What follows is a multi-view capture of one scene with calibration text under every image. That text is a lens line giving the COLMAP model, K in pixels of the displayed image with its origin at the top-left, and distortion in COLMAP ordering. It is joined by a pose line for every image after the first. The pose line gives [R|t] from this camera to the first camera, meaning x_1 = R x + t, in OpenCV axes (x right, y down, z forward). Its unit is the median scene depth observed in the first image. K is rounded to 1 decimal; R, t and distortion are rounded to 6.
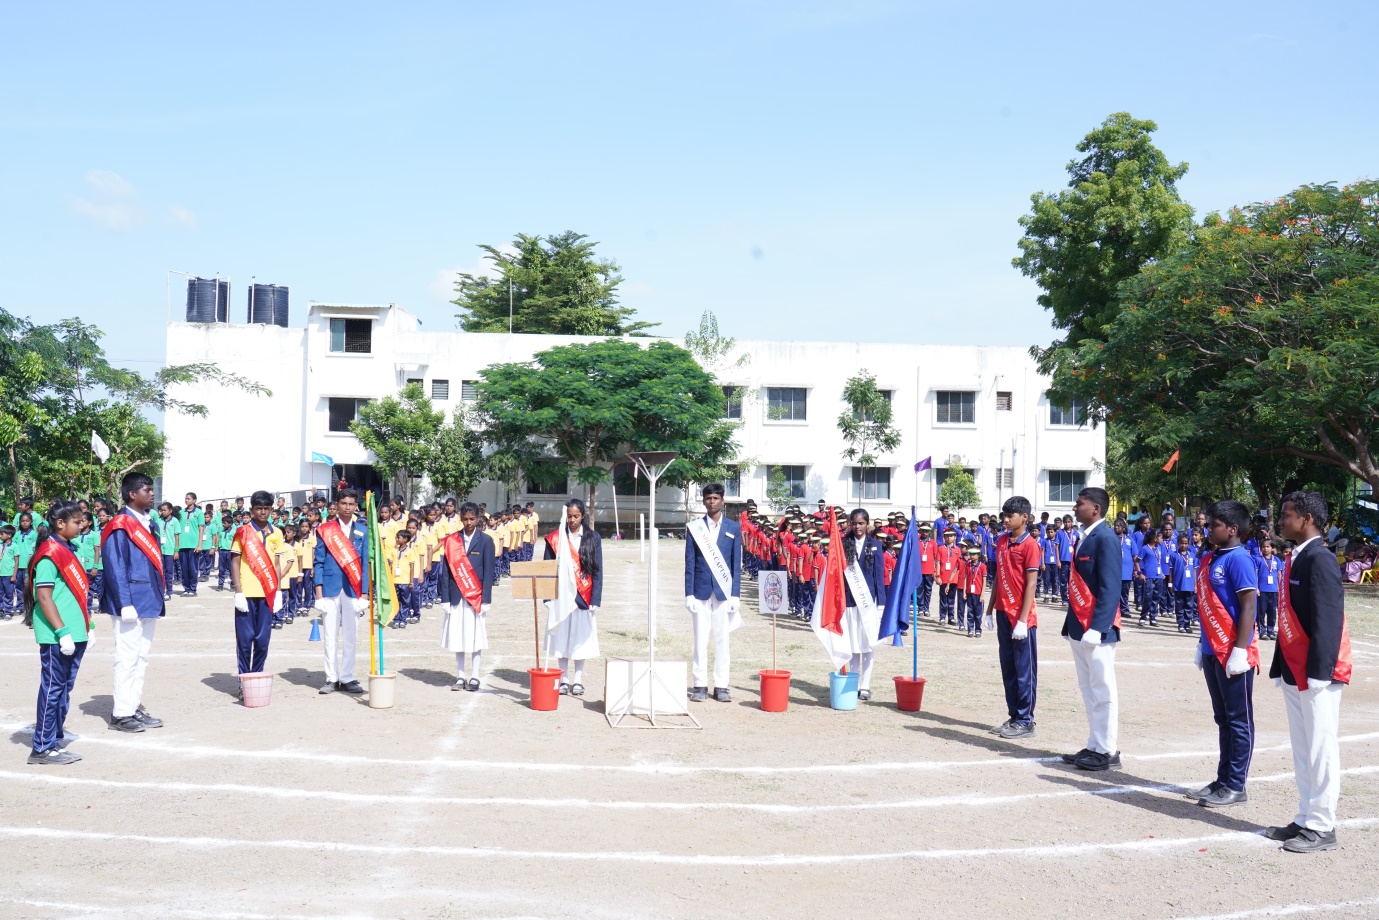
lens RADIAL K [[1298.4, 0, 684.2], [0, 1298.4, 454.2], [0, 0, 1]] dist [0.027606, 0.000000]
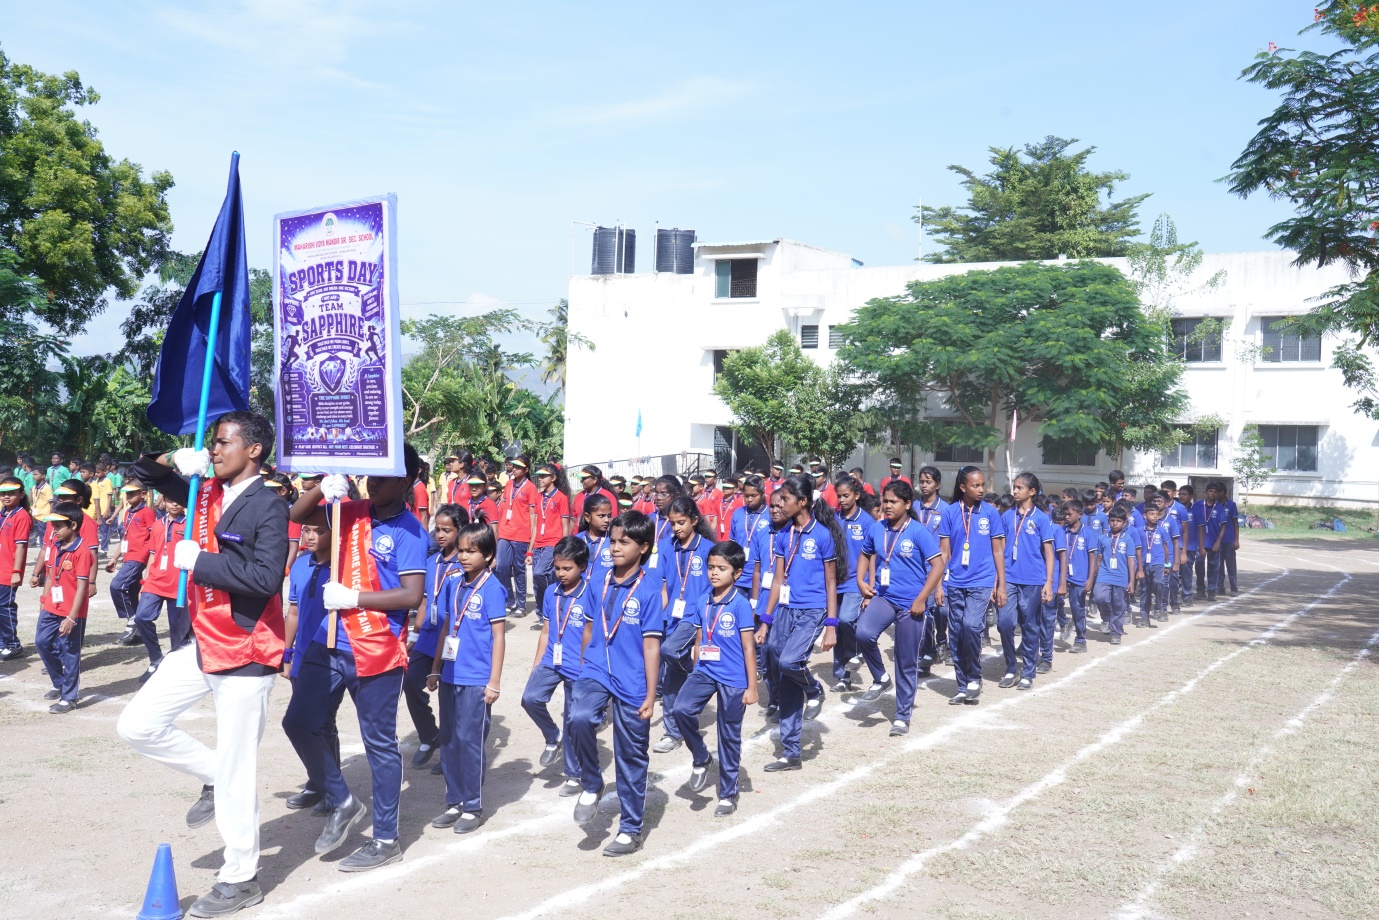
lens RADIAL K [[1302.3, 0, 689.1], [0, 1302.3, 493.0], [0, 0, 1]] dist [0.030431, 0.000000]
pose [[0.865494, 0.023880, -0.500351, 0.161700], [0.002990, 0.998599, 0.052832, 0.007075], [0.500911, -0.047222, 0.864210, 0.218022]]
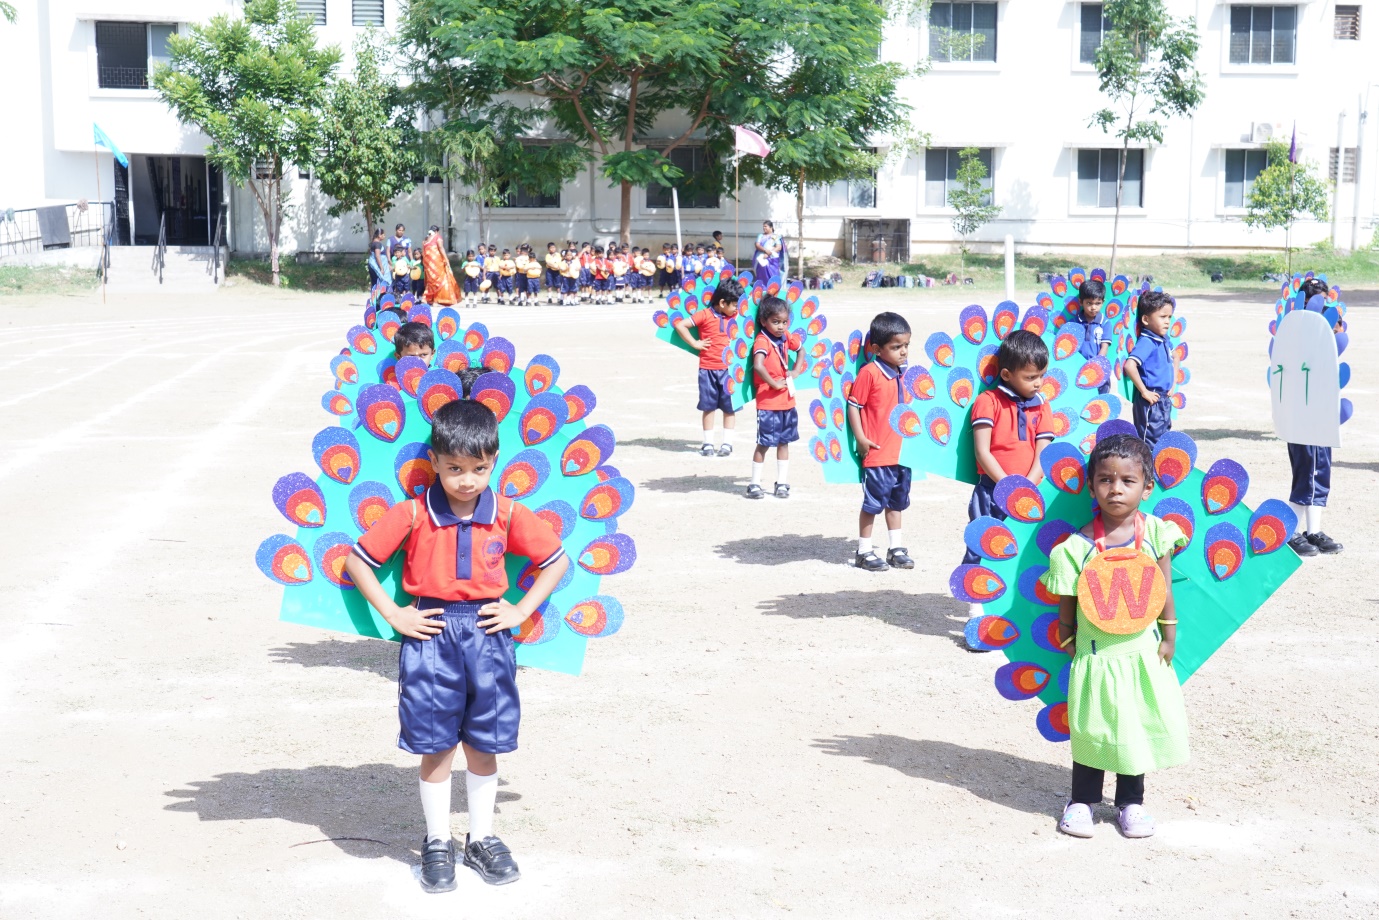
lens RADIAL K [[1970.4, 0, 681.8], [0, 1970.4, 462.7], [0, 0, 1]] dist [0.020129, 0.000000]
pose [[0.995448, -0.026734, 0.091481, -0.119618], [0.012110, 0.987552, 0.156823, 0.008566], [-0.094535, -0.155002, 0.983381, 0.194391]]
